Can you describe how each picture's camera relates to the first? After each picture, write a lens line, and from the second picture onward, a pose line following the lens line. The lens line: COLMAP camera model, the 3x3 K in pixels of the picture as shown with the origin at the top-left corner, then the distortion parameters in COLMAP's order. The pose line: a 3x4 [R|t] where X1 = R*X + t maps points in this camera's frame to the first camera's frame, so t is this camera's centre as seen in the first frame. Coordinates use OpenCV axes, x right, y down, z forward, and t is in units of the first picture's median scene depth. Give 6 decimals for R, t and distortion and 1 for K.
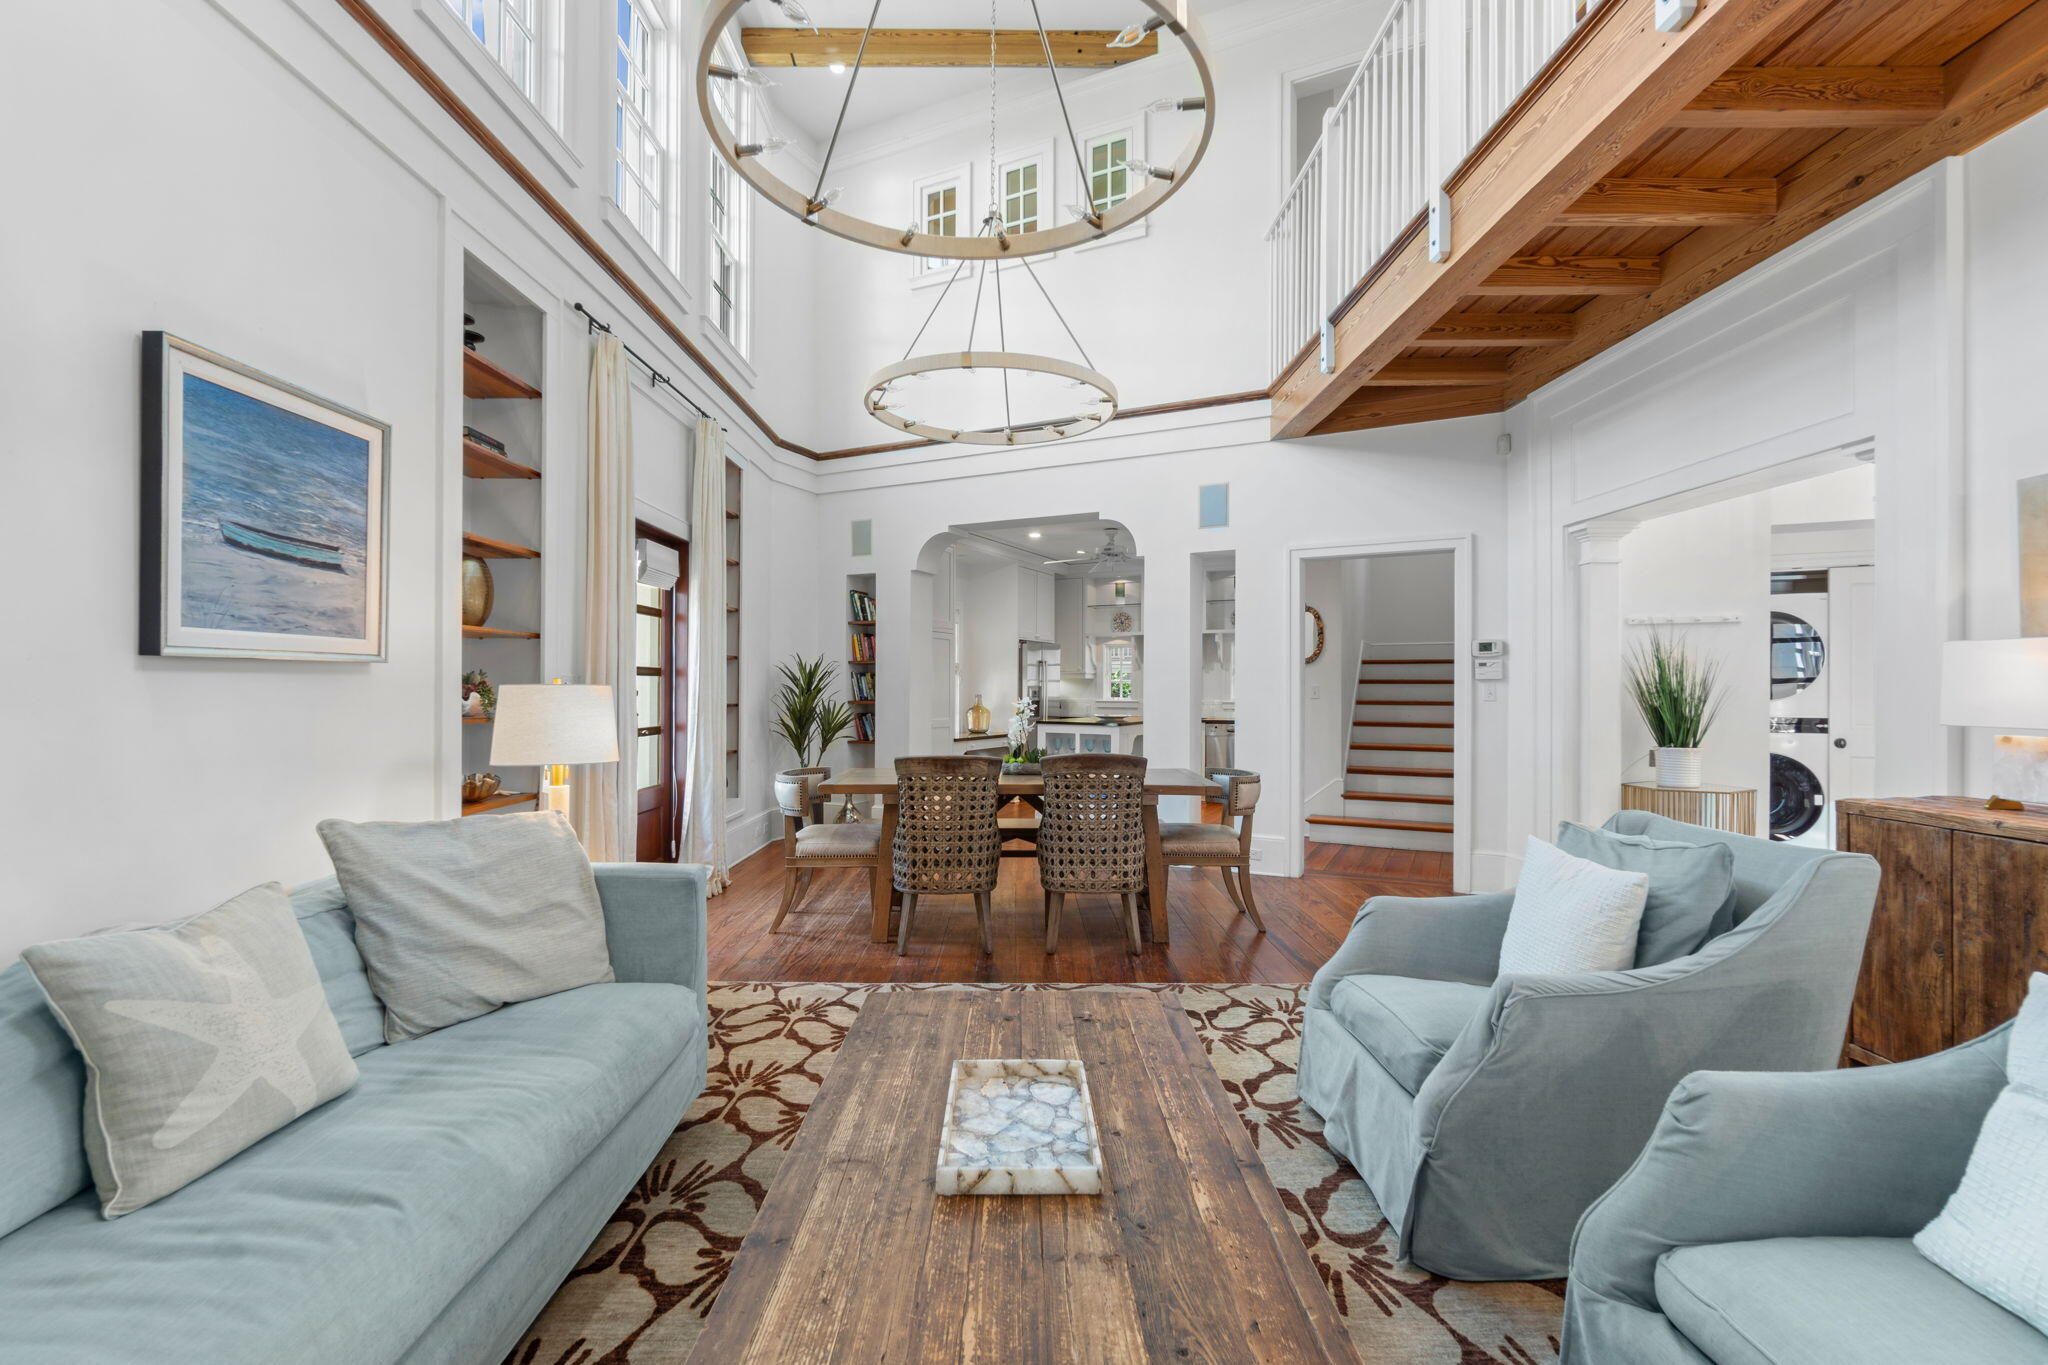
lens RADIAL K [[899.7, 0, 1019.9], [0, 899.7, 691.2], [0, 0, 1]] dist [-0.001053, -0.000360]
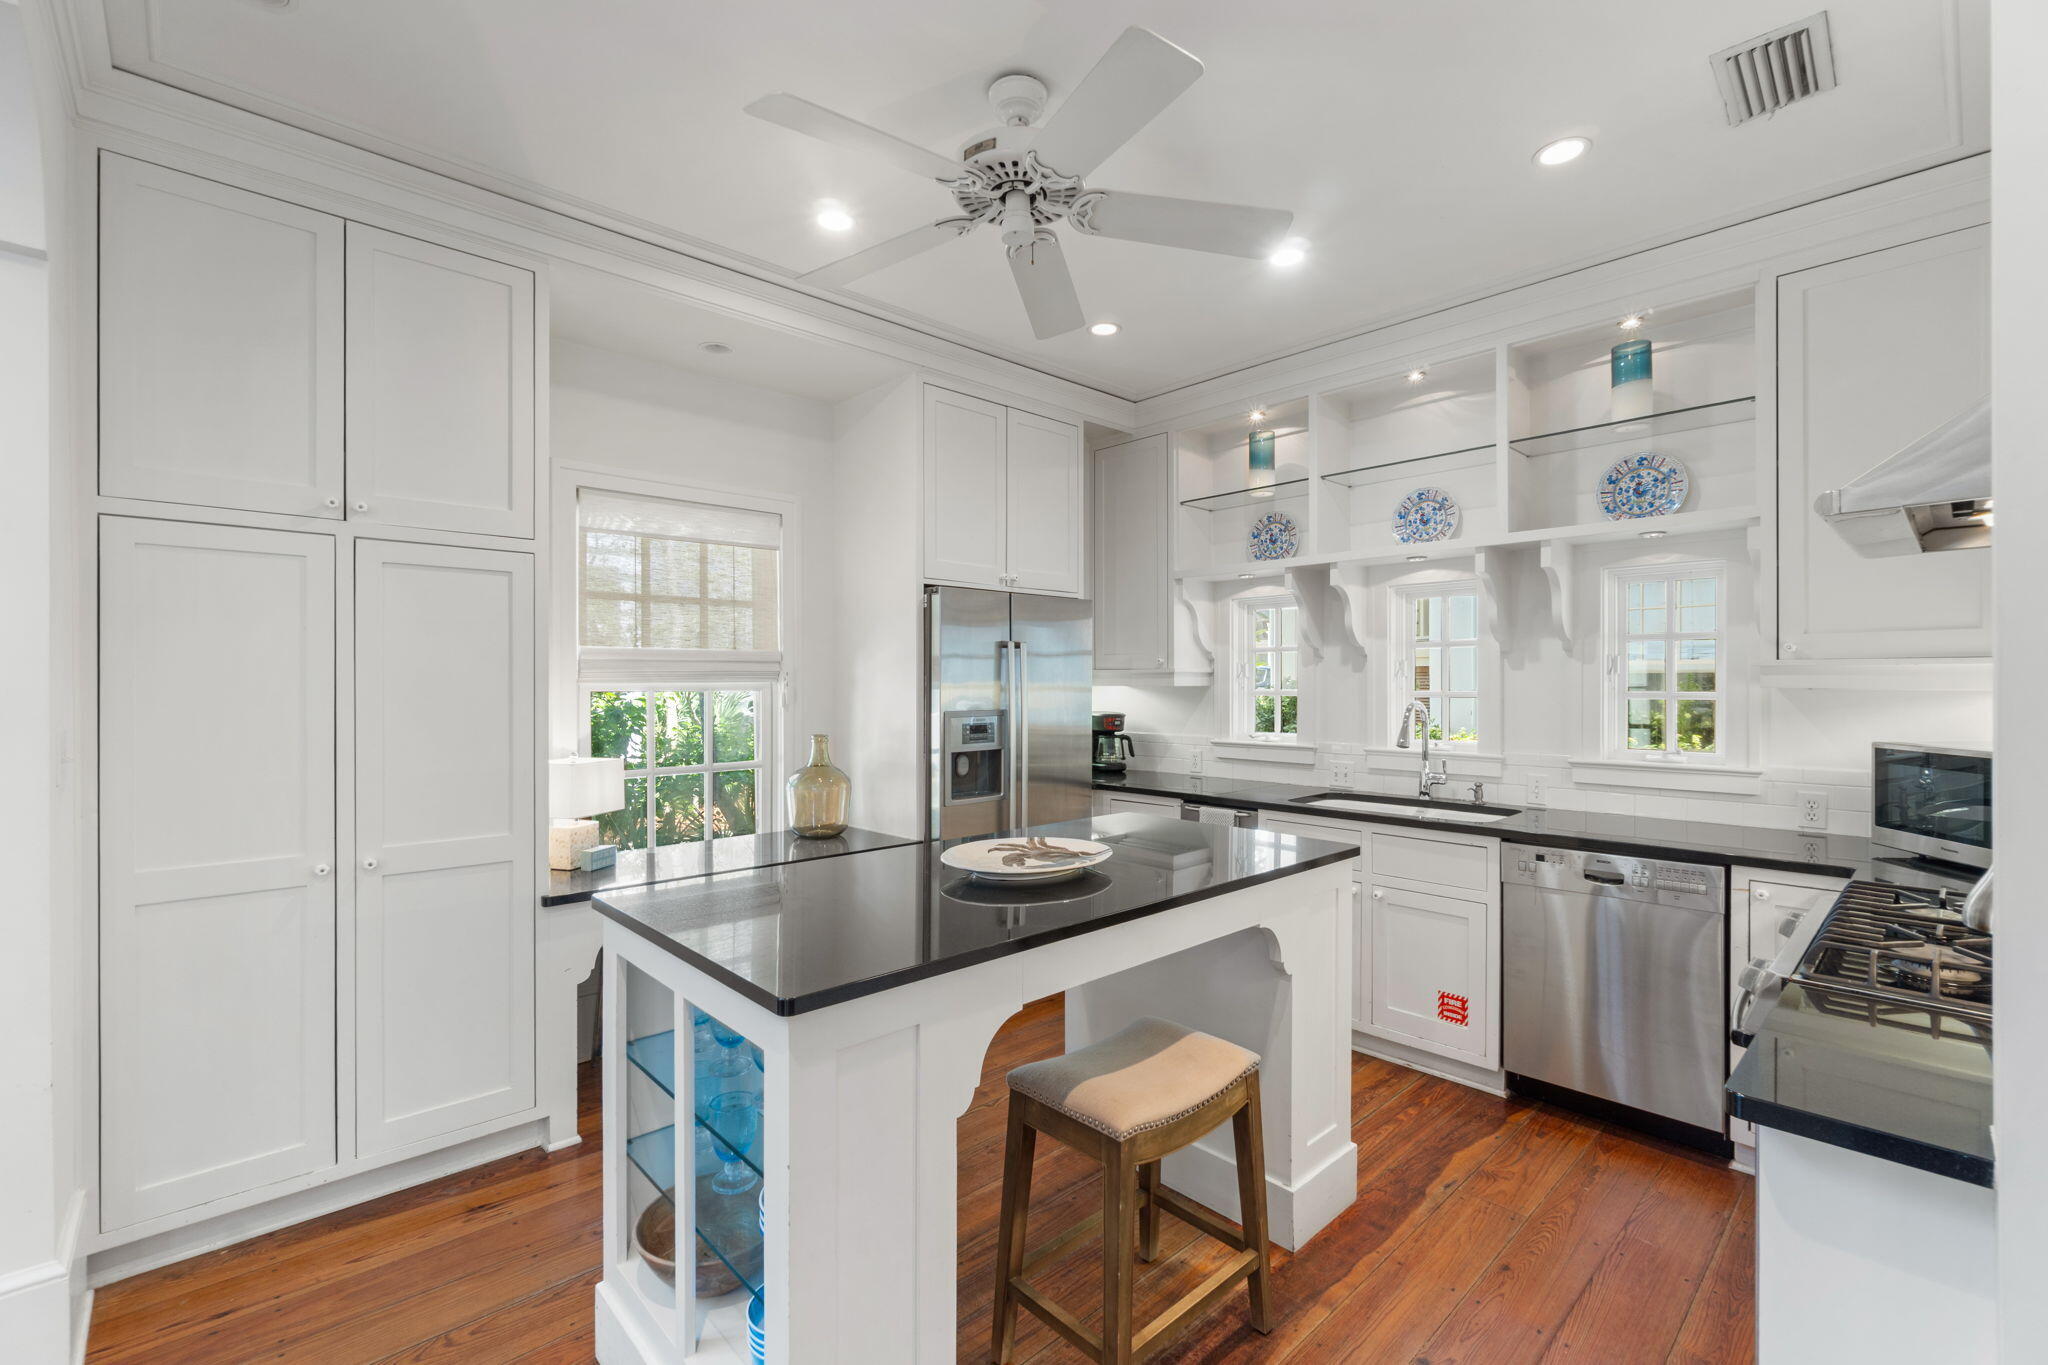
lens RADIAL K [[890.4, 0, 1024.0], [0, 890.4, 682.5], [0, 0, 1]] dist [-0.002268, -0.000137]
pose [[0.939192, -0.006982, -0.343320, 0.298033], [0.005018, 0.999966, -0.006608, -0.027447], [0.343355, 0.004484, 0.939195, 1.253719]]
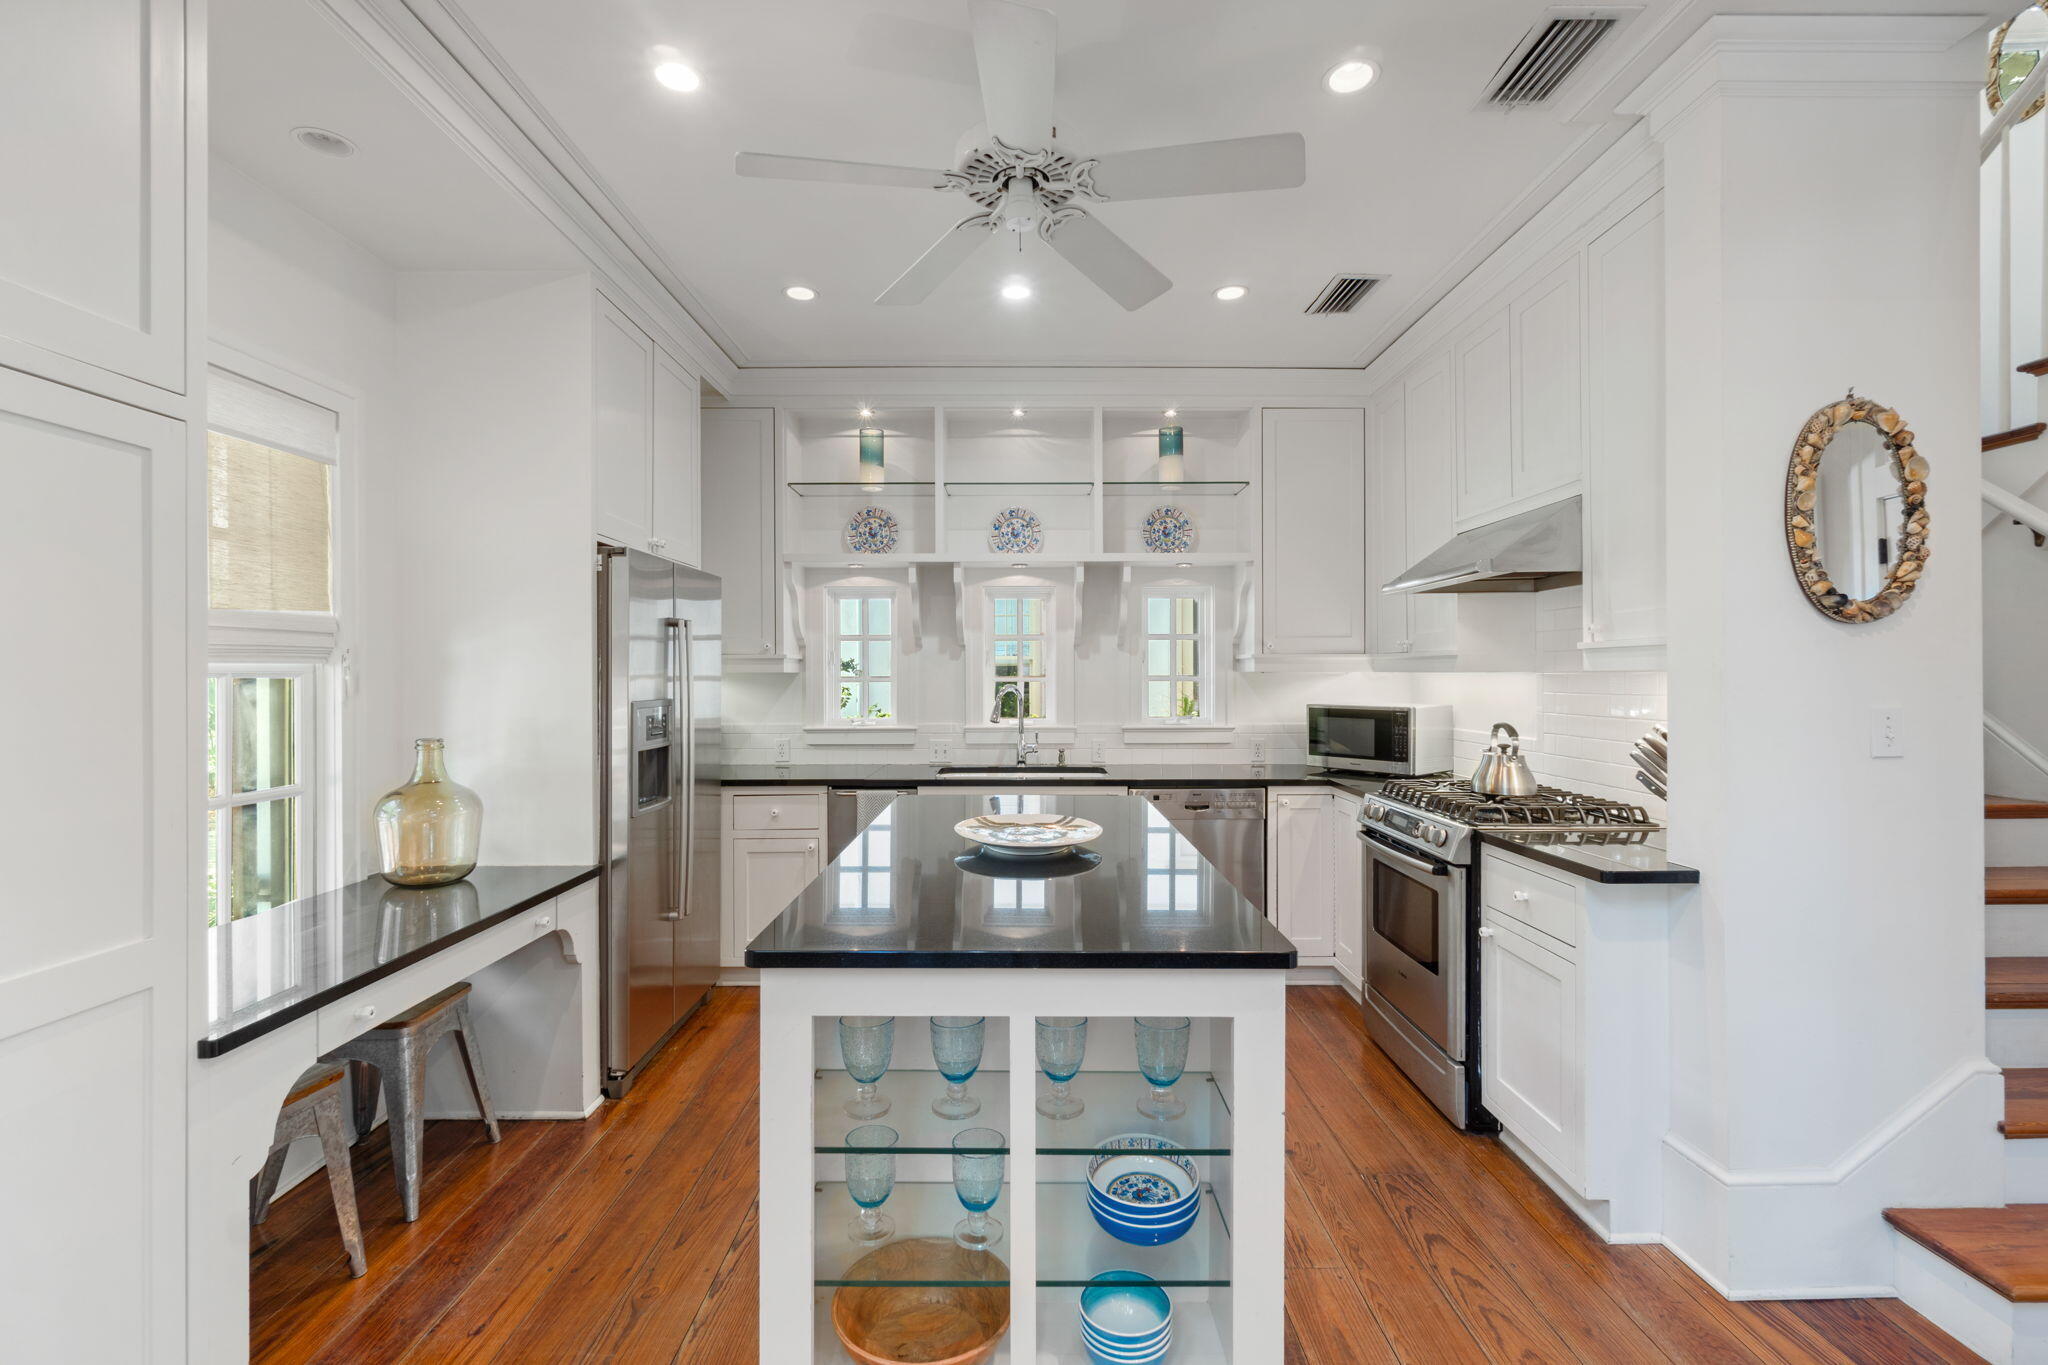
lens RADIAL K [[898.3, 0, 1027.8], [0, 898.3, 676.1], [0, 0, 1]] dist [-0.001107, 0.000057]
pose [[0.889792, -0.007522, 0.456304, -0.018686], [0.008862, 0.999960, -0.000797, -0.023183], [-0.456280, 0.004753, 0.889823, 1.261922]]
